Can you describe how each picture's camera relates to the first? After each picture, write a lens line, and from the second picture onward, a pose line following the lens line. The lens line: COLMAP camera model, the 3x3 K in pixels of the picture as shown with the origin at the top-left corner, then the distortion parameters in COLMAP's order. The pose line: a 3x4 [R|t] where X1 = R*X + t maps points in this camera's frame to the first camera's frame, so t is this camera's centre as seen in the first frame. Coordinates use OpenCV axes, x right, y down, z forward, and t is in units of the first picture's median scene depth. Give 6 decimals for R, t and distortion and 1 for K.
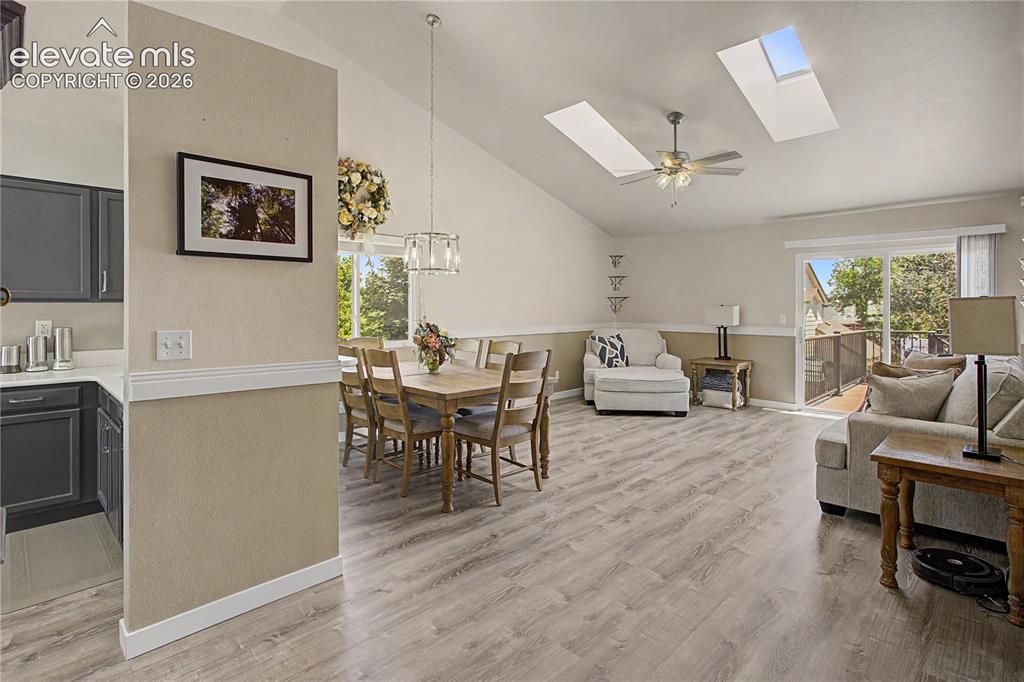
lens RADIAL K [[495.1, 0, 522.3], [0, 495.1, 308.1], [0, 0, 1]] dist [-0.003942, -0.000980]
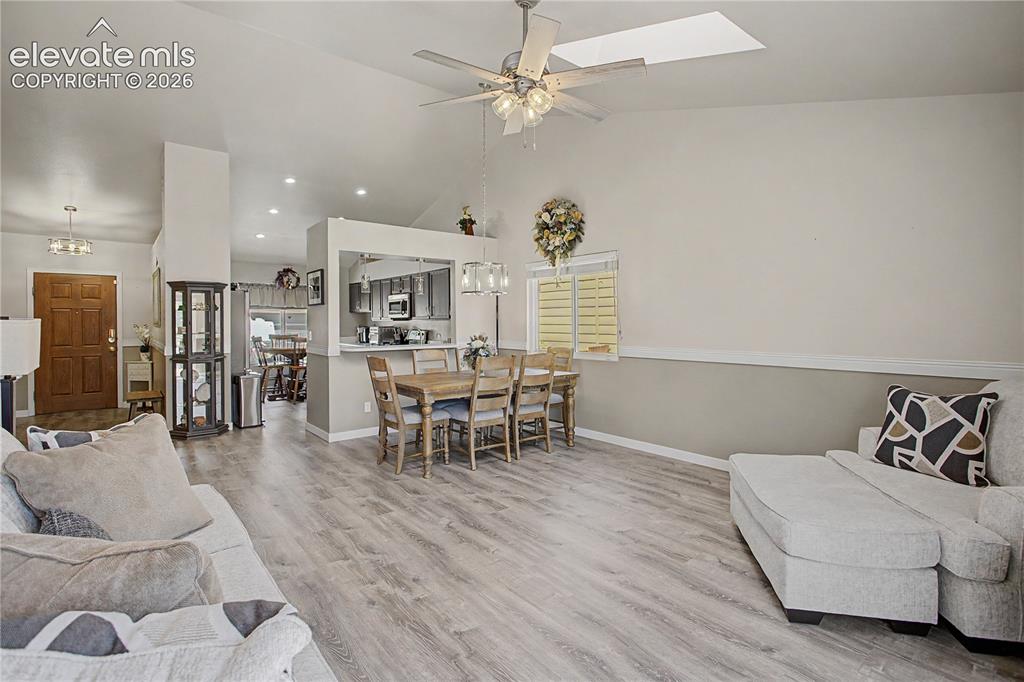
lens RADIAL K [[495.1, 0, 516.1], [0, 495.1, 322.4], [0, 0, 1]] dist [-0.003942, -0.000980]
pose [[-0.112886, 0.003905, -0.993600, 1.284584], [0.006988, 0.999971, 0.003136, -0.005938], [0.993583, -0.006589, -0.112910, 1.520236]]
